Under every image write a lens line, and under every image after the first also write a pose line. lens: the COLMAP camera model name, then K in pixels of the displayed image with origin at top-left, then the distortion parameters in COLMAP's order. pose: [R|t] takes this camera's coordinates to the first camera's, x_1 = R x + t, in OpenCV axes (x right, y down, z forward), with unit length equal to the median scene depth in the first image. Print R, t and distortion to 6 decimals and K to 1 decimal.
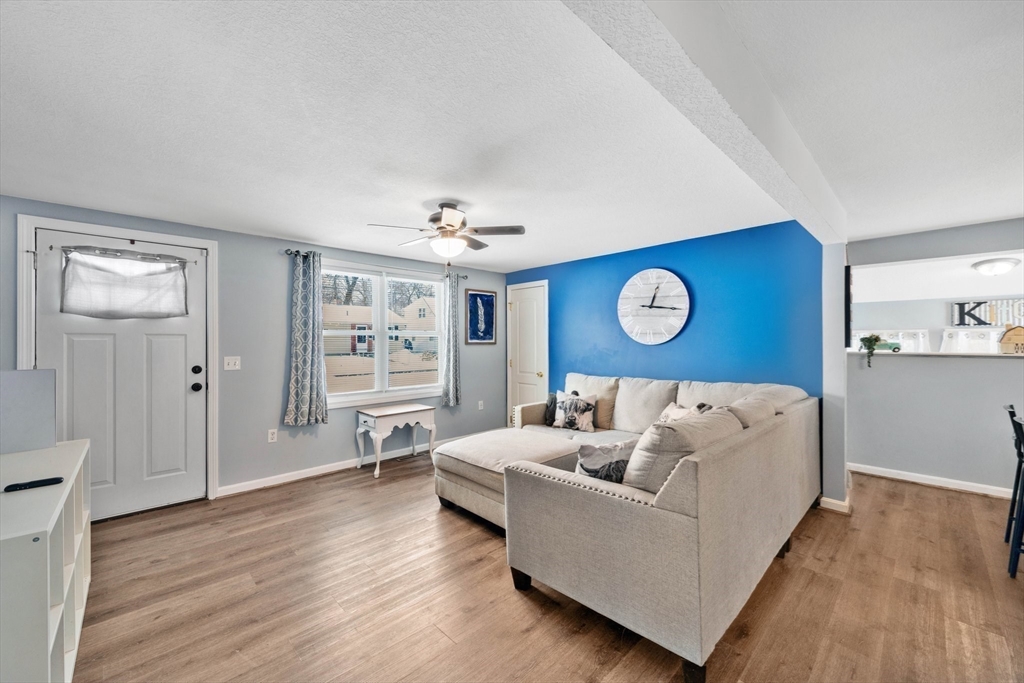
lens RADIAL K [[402.3, 0, 515.1], [0, 402.3, 338.1], [0, 0, 1]] dist [-0.002196, 0.000065]
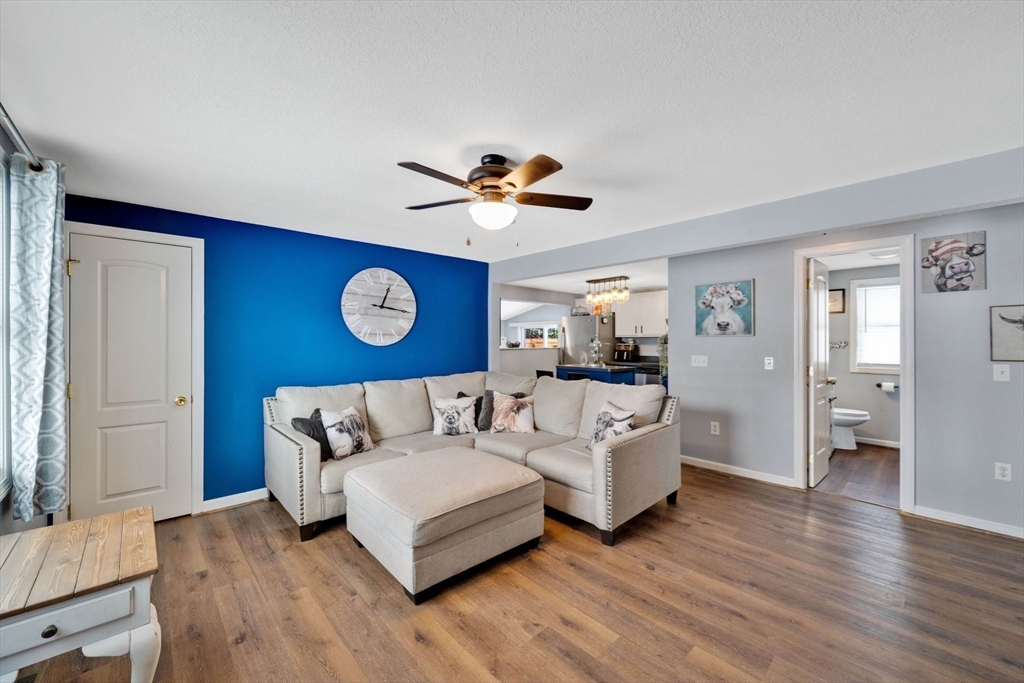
lens RADIAL K [[402.3, 0, 515.1], [0, 402.3, 338.1], [0, 0, 1]] dist [-0.002196, 0.000065]
pose [[0.027130, 0.009734, 0.999585, -0.634014], [-0.006505, 0.999933, -0.009561, 0.004843], [-0.999611, -0.006243, 0.027191, 0.655838]]
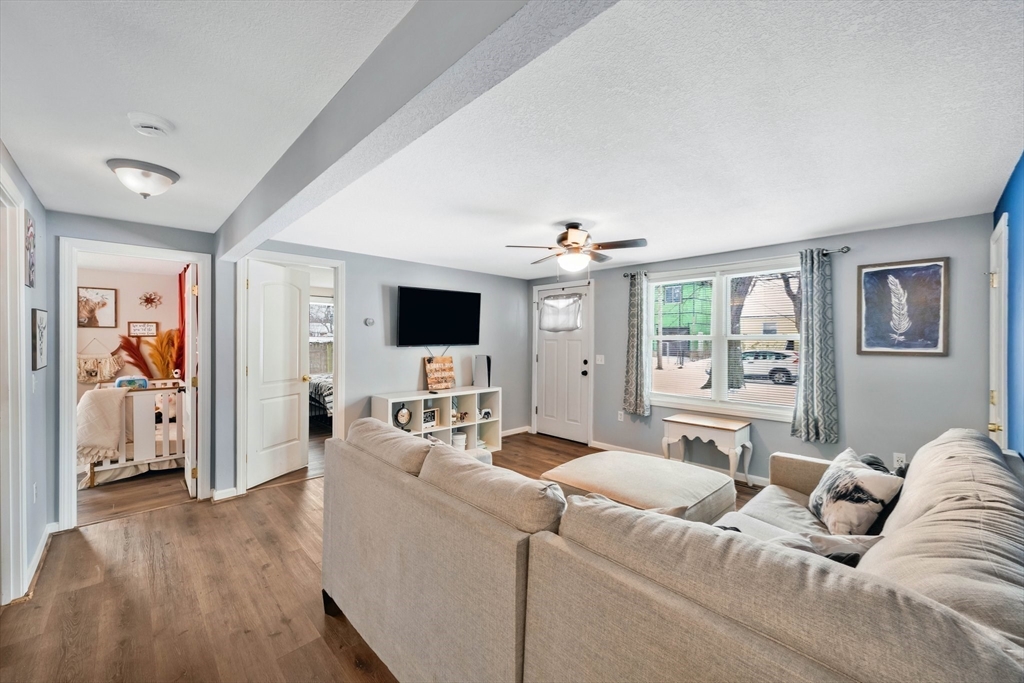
lens RADIAL K [[402.1, 0, 512.0], [0, 402.1, 341.5], [0, 0, 1]] dist [-0.002863, -0.000206]
pose [[-0.010736, 0.009265, -0.999899, 0.646546], [0.003872, 0.999950, 0.009224, -0.015258], [0.999935, -0.003773, -0.010772, 0.588087]]
